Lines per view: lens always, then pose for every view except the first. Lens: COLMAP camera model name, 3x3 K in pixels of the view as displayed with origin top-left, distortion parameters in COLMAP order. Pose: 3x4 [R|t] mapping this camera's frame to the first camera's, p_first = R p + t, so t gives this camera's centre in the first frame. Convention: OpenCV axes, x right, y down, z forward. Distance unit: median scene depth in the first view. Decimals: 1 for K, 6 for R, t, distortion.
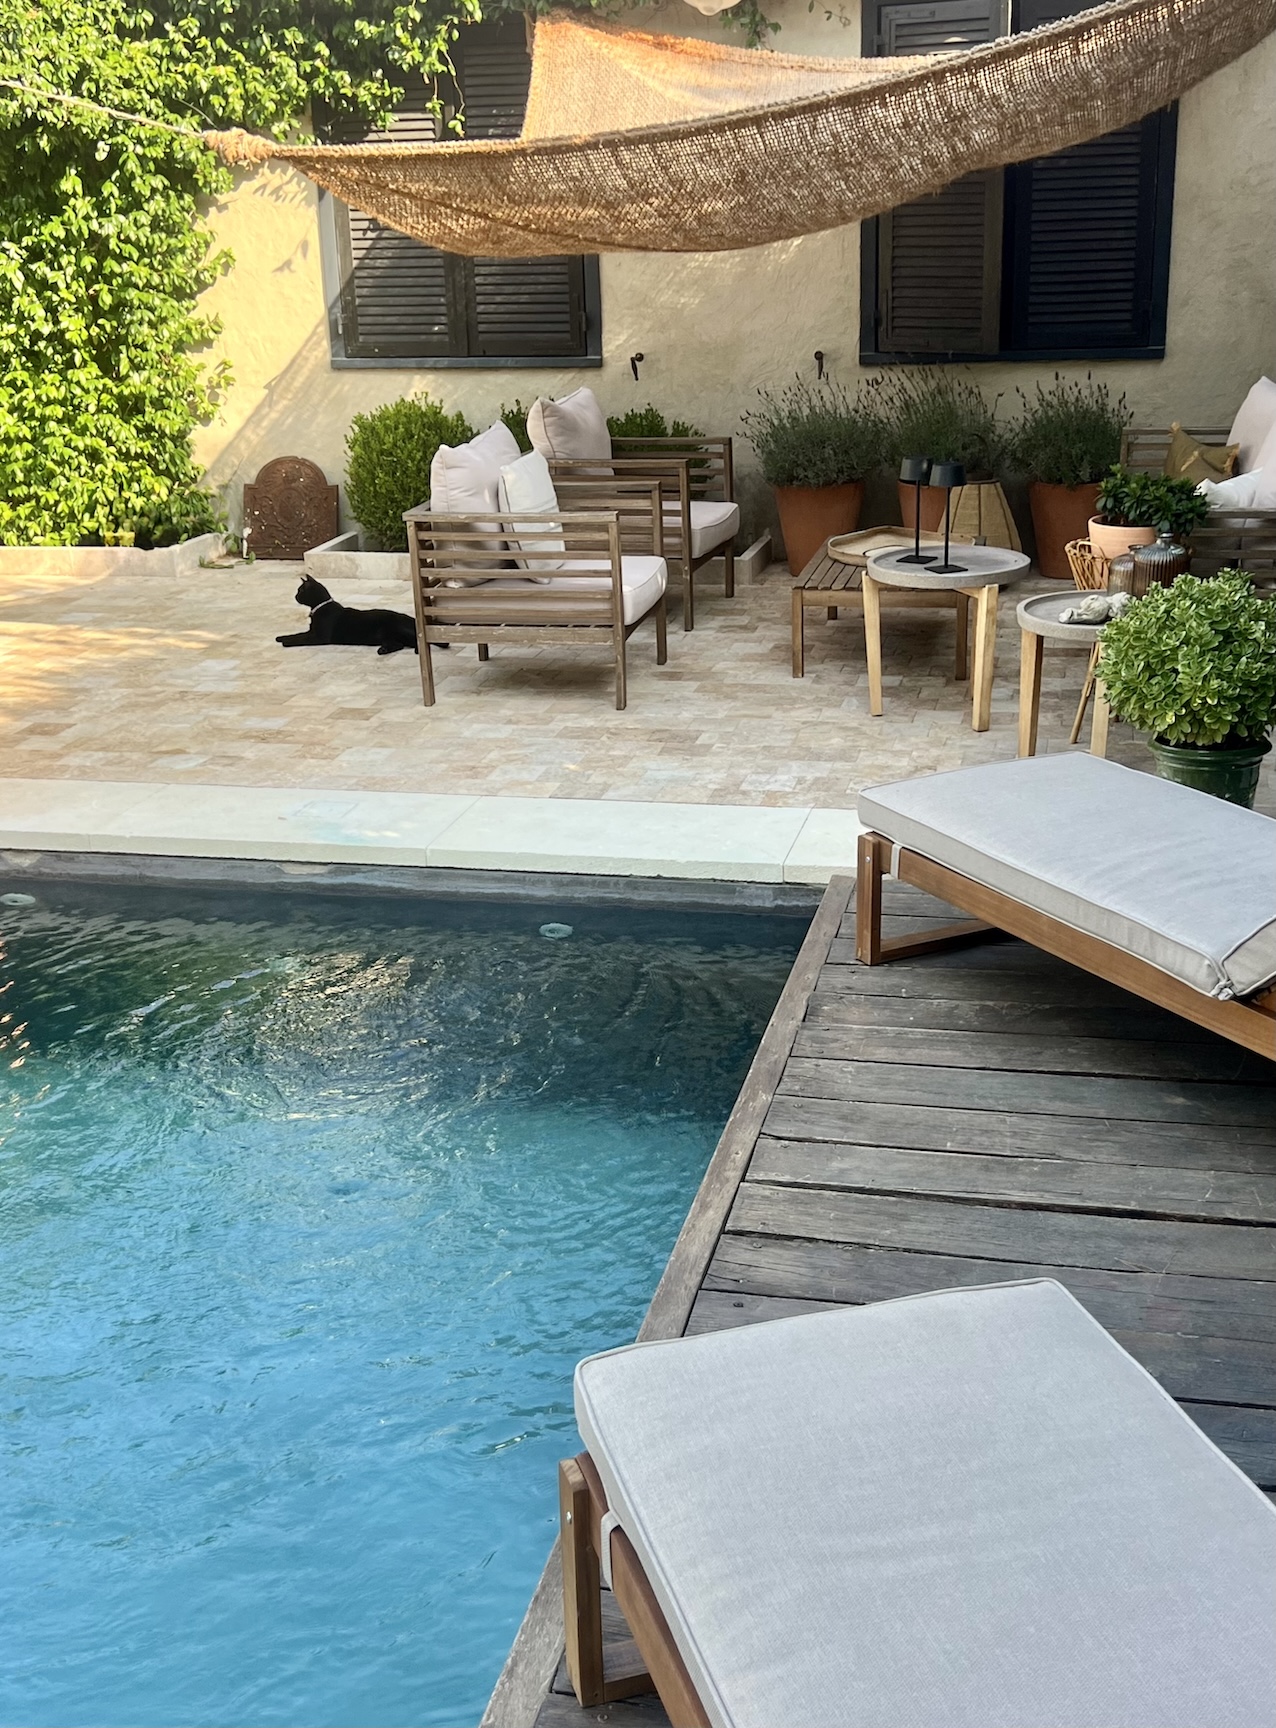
lens RADIAL K [[2017.3, 0, 663.0], [0, 2017.3, 932.5], [0, 0, 1]] dist [0.036153, 0.000000]
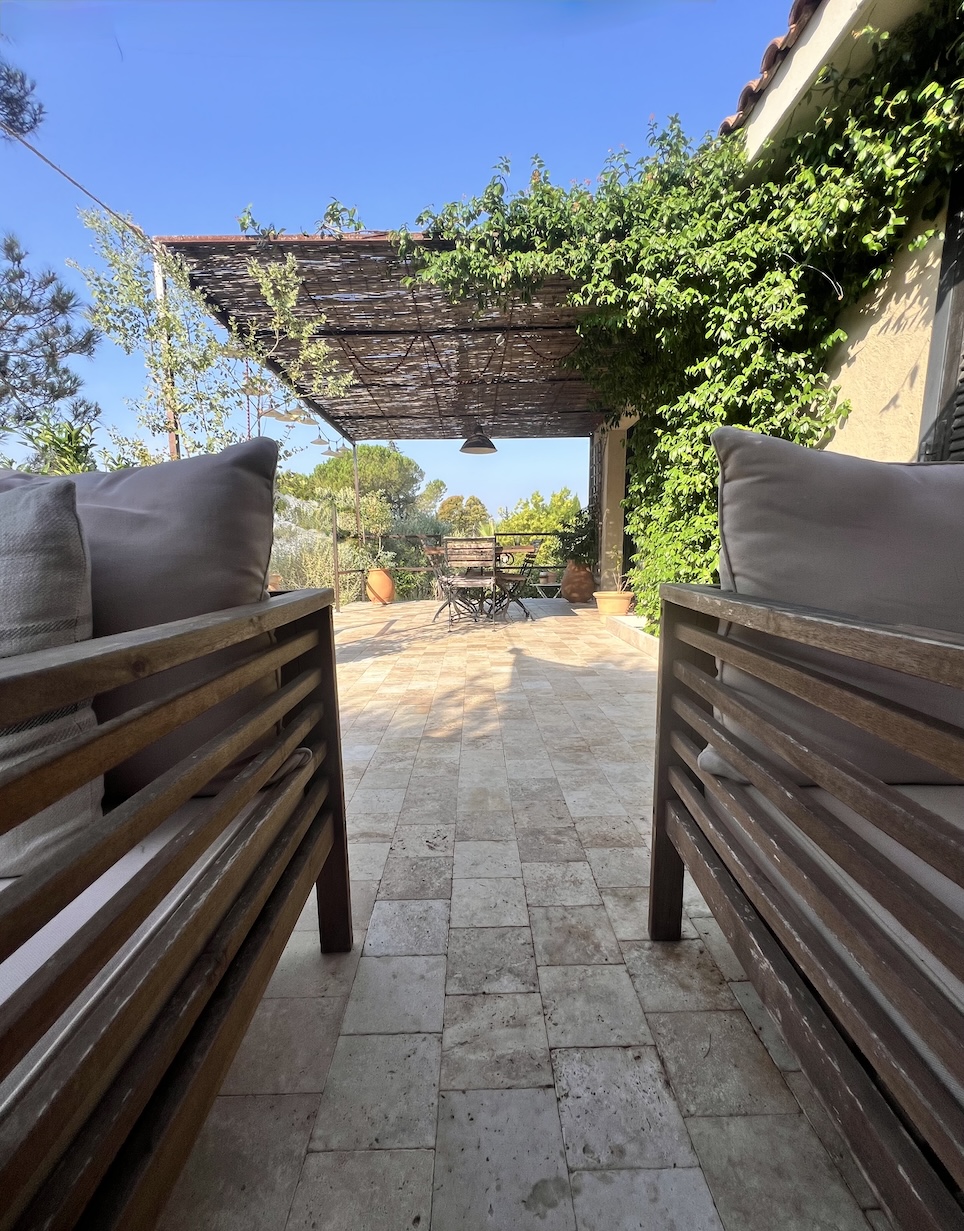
lens RADIAL K [[537.2, 0, 480.5], [0, 537.2, 639.0], [0, 0, 1]] dist [-0.001077, 0.000724]
pose [[0.225813, 0.179623, -0.957468, 0.027180], [-0.342717, 0.934672, 0.094519, -0.201733], [0.911896, 0.306796, 0.272620, 0.858243]]
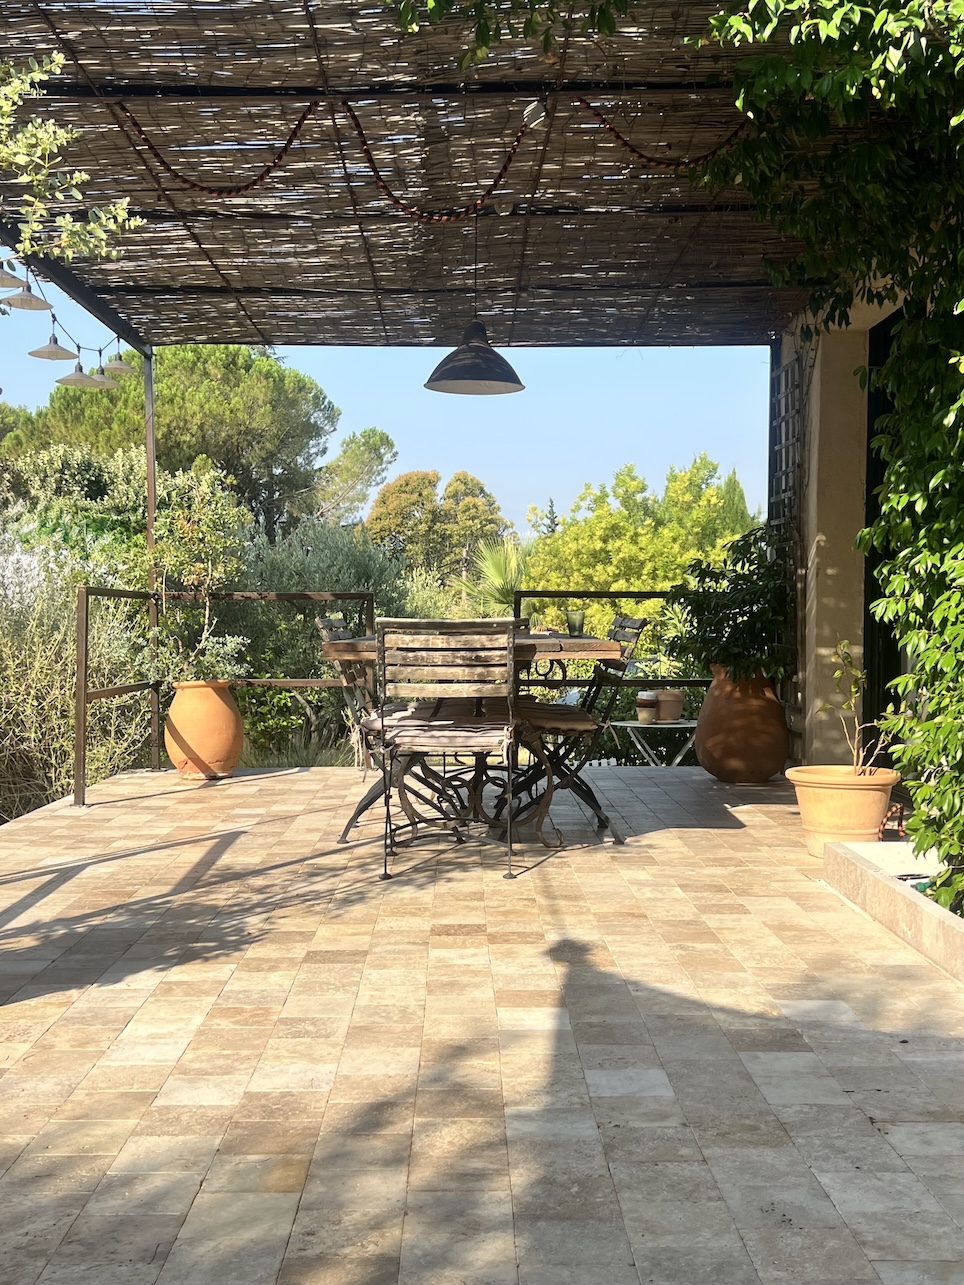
lens RADIAL K [[1436.6, 0, 475.0], [0, 1436.6, 639.3], [0, 0, 1]] dist [0.041309, 0.000000]
pose [[0.220867, 0.045998, -0.974219, 0.005810], [-0.357311, 0.933254, -0.036943, -0.220520], [0.907495, 0.356259, 0.222561, 0.859110]]
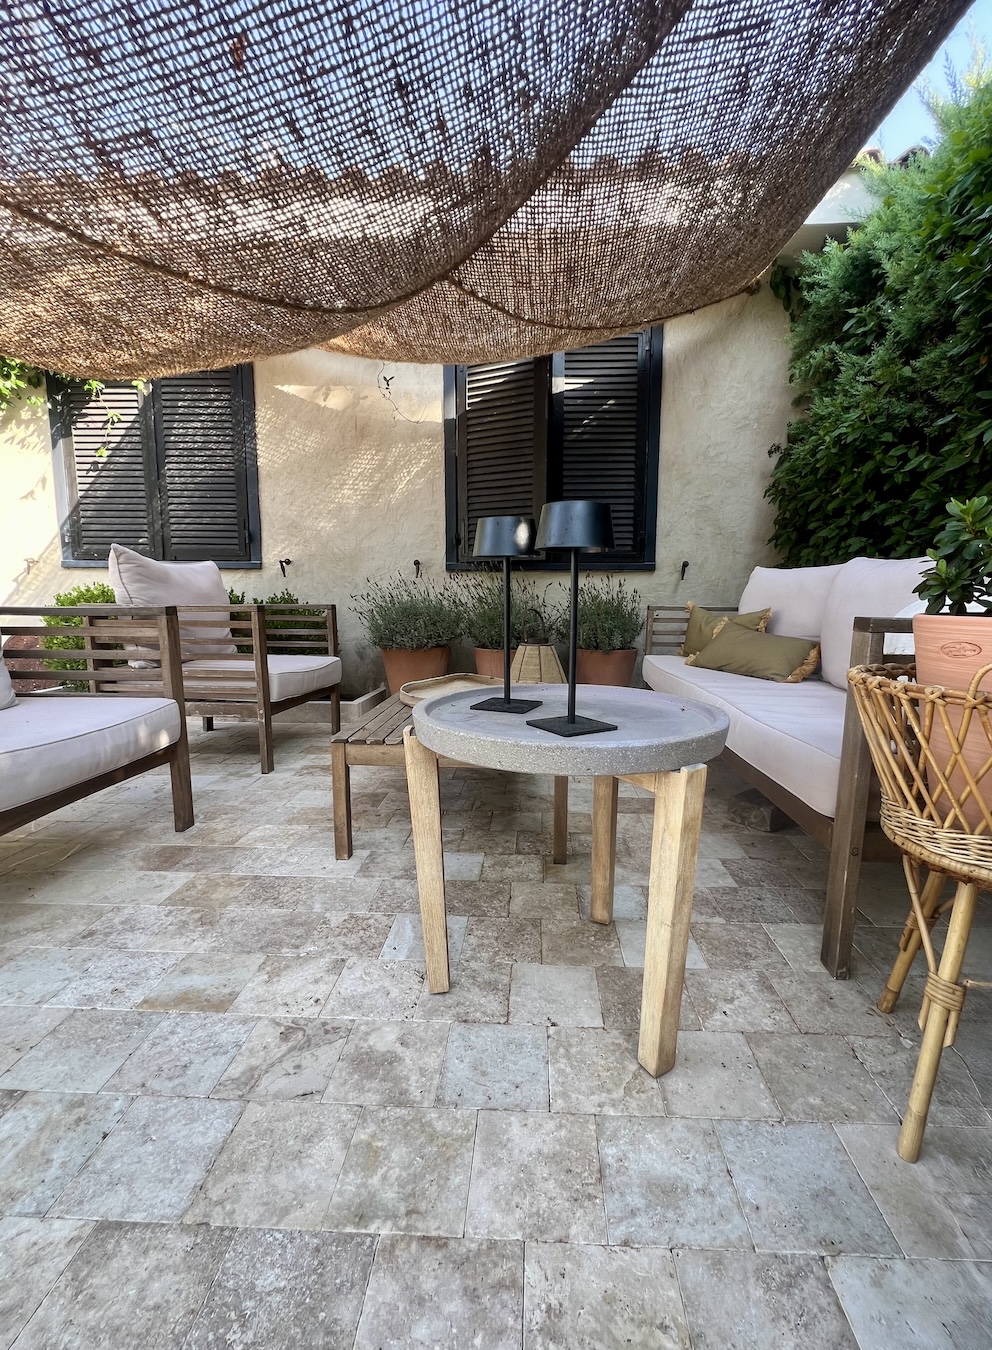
lens RADIAL K [[568.5, 0, 513.7], [0, 568.5, 684.6], [0, 0, 1]] dist [-0.002723, 0.001067]
pose [[0.983765, 0.010835, 0.179134, 0.075620], [0.028701, 0.975830, -0.216640, -0.118570], [-0.177151, 0.218264, 0.959676, 0.647129]]
